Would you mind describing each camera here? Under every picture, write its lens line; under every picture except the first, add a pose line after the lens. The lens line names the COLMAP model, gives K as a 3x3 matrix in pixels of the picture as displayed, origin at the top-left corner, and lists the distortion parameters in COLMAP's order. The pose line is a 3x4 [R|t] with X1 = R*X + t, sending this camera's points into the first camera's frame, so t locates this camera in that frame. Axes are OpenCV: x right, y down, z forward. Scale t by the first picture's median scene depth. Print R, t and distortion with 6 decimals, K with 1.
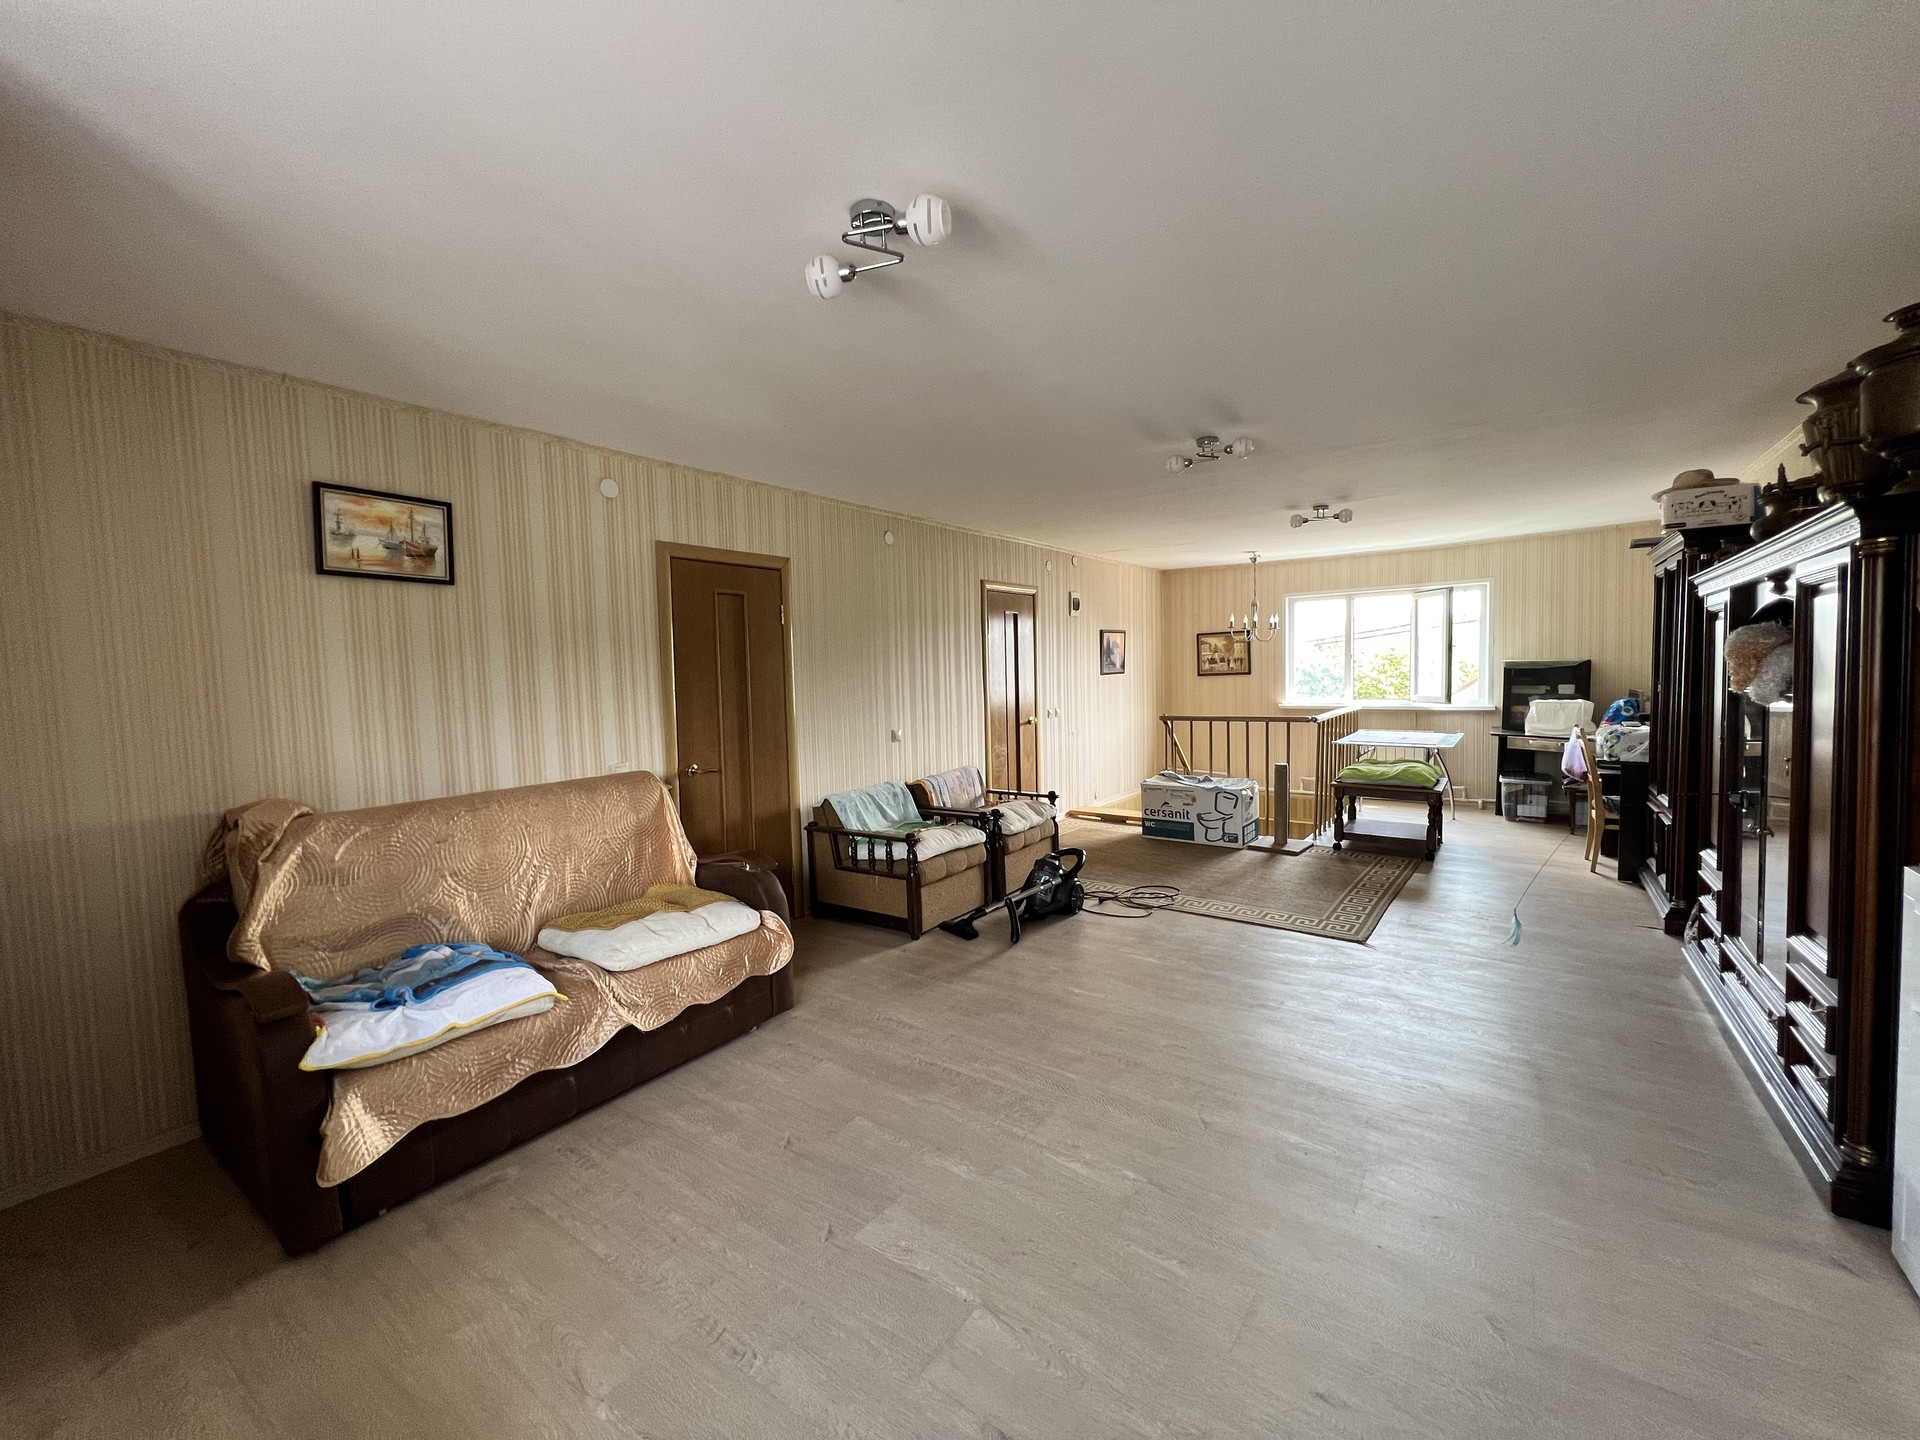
lens RADIAL K [[774.7, 0, 950.8], [0, 774.7, 717.3], [0, 0, 1]] dist [-0.000311, 0.000403]
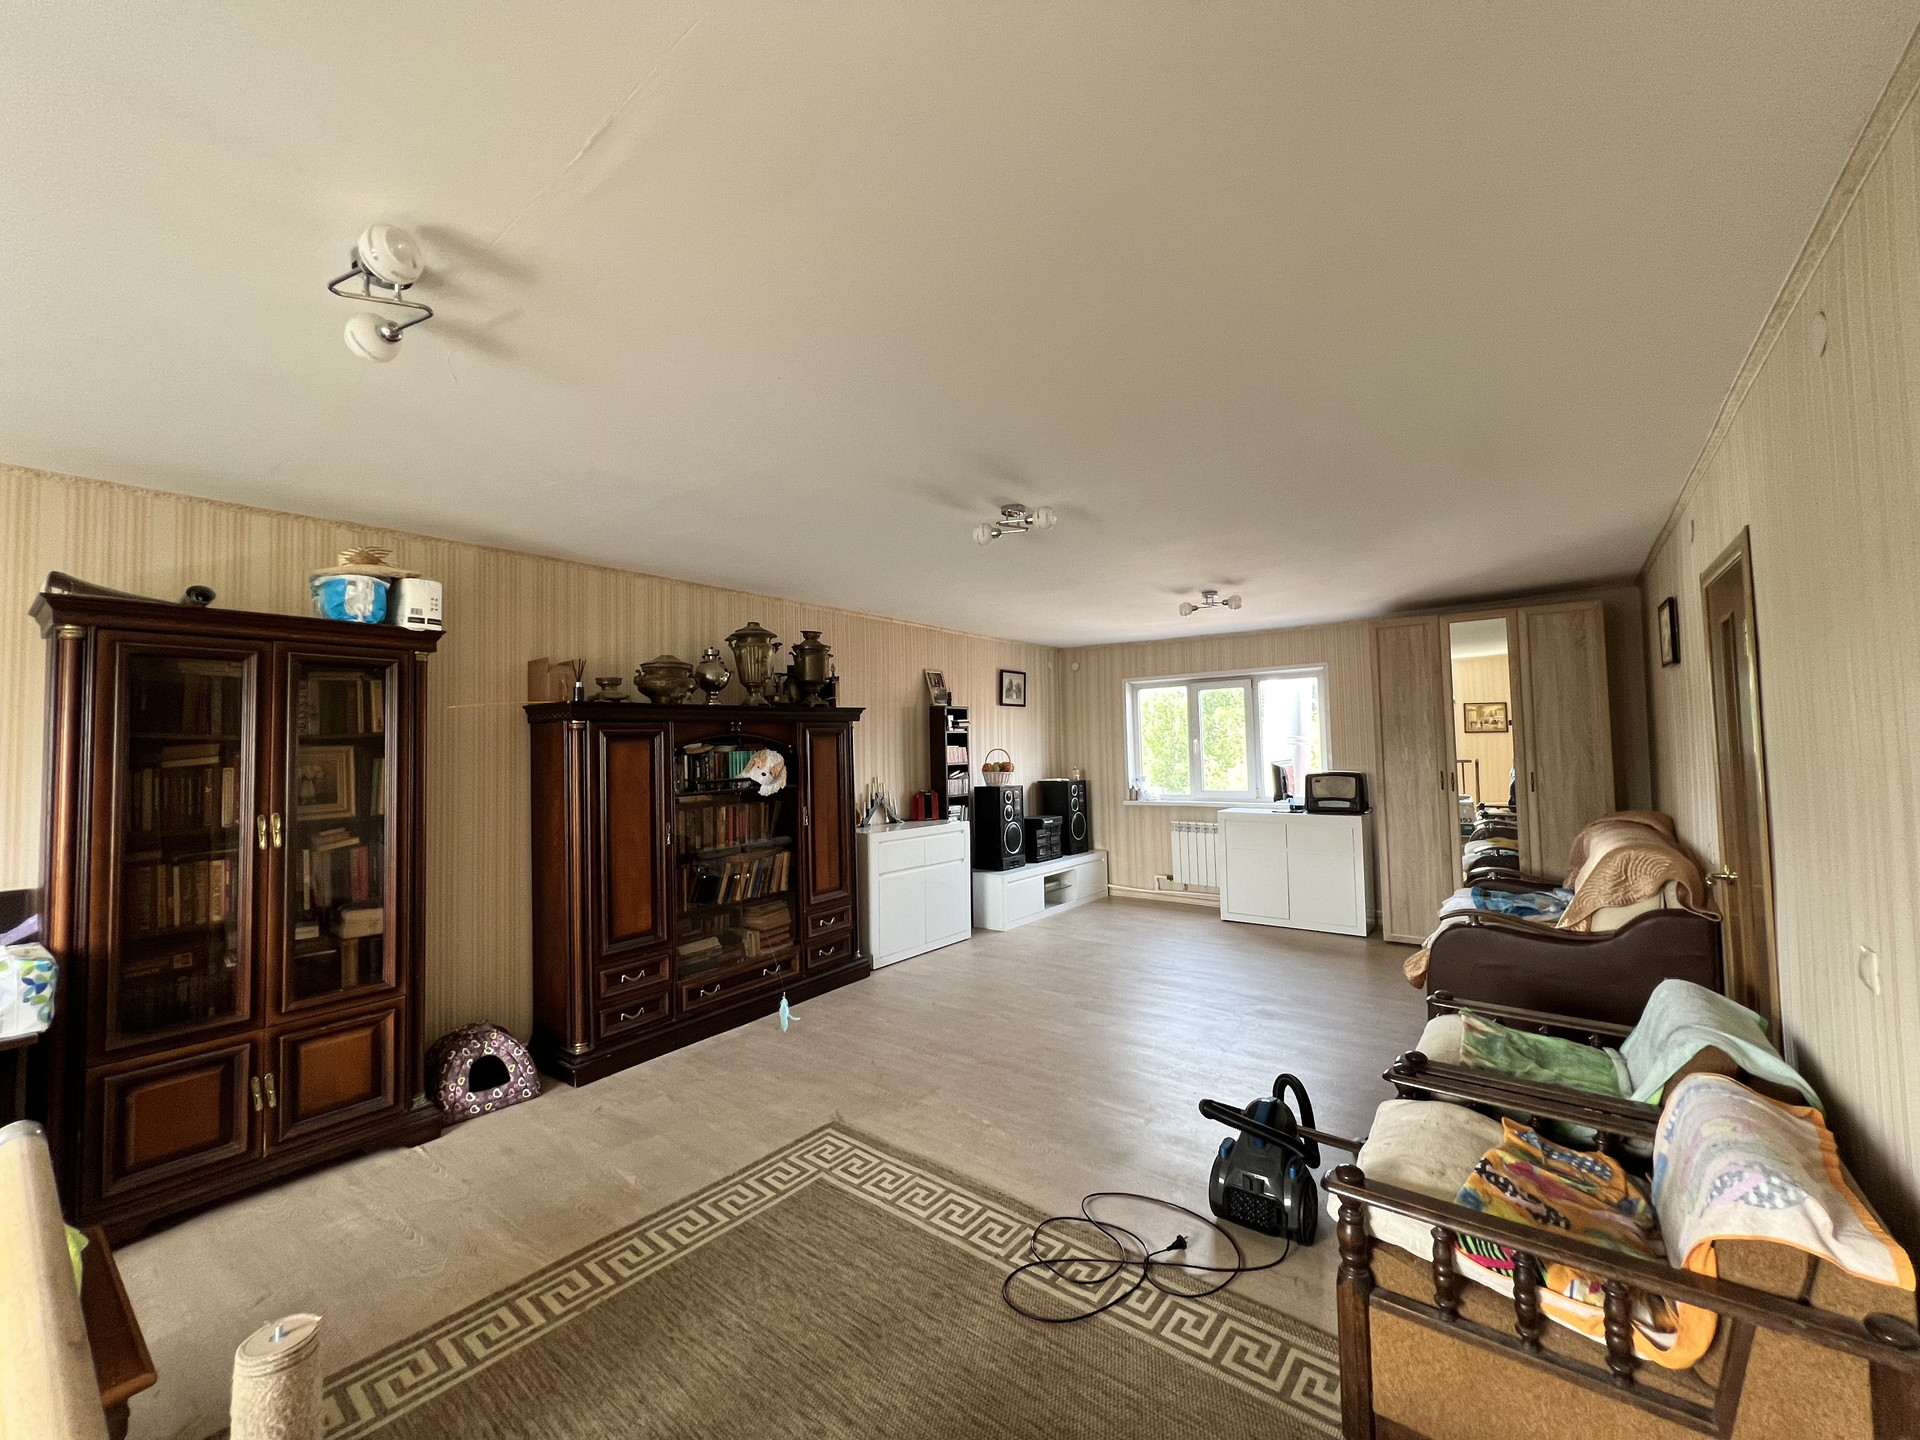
lens RADIAL K [[774.7, 0, 958.8], [0, 774.7, 710.6], [0, 0, 1]] dist [-0.000311, 0.000403]
pose [[-0.998508, 0.046888, 0.028005, 0.393323], [0.047155, 0.998848, 0.008931, -0.137233], [-0.027554, 0.010238, -0.999568, 1.916195]]
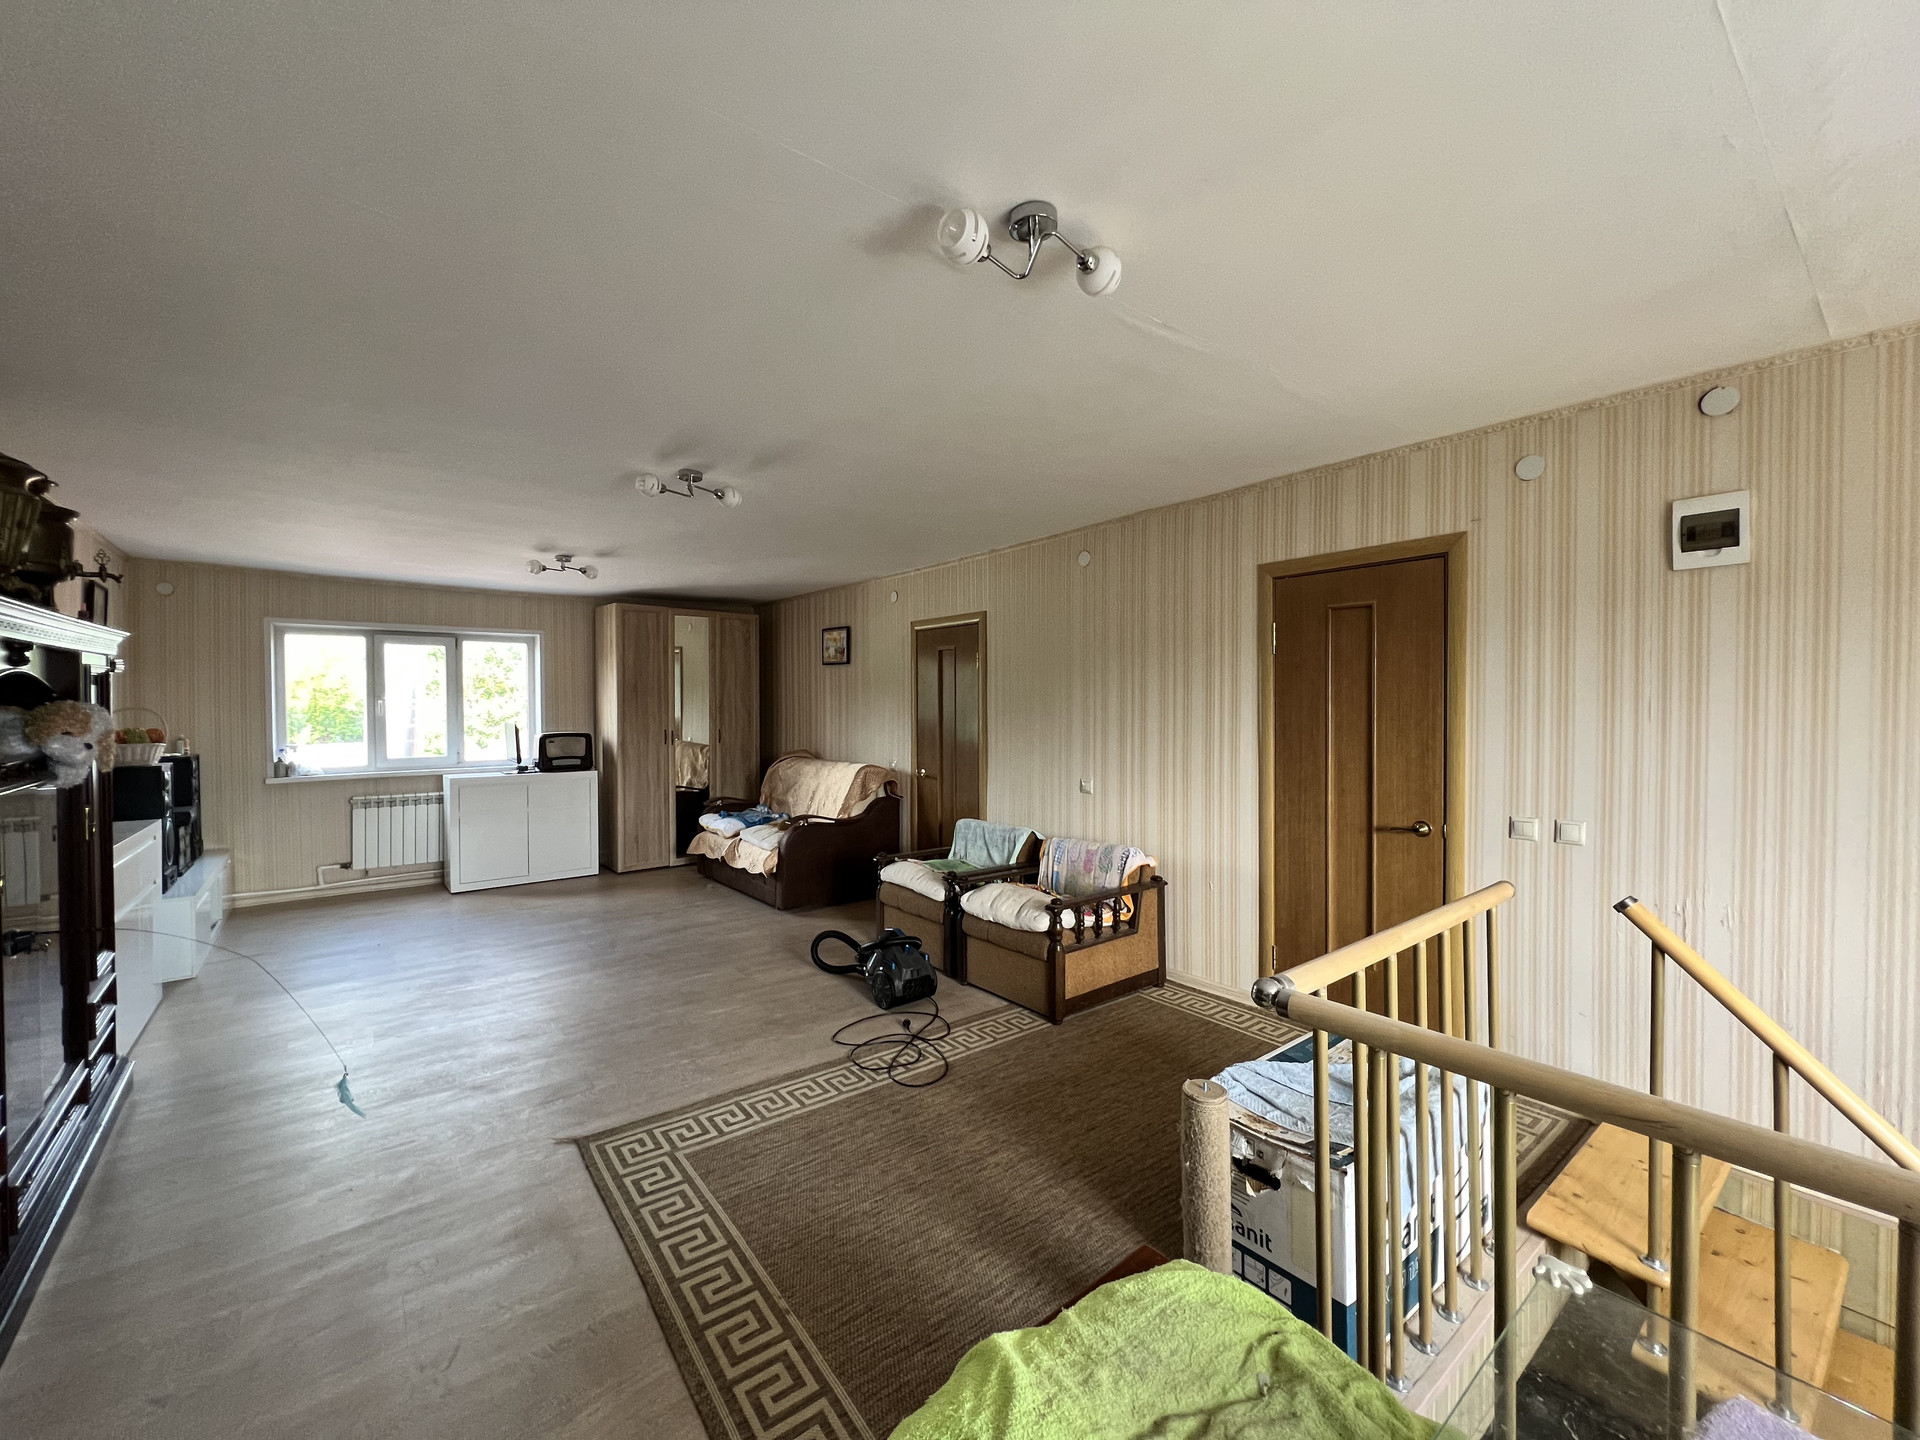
lens RADIAL K [[774.7, 0, 944.5], [0, 774.7, 719.3], [0, 0, 1]] dist [-0.000311, 0.000403]
pose [[-0.271506, 0.046119, -0.961331, 1.156906], [-0.046752, 0.997040, 0.061036, -0.138556], [0.961301, 0.061516, -0.268546, 1.577170]]
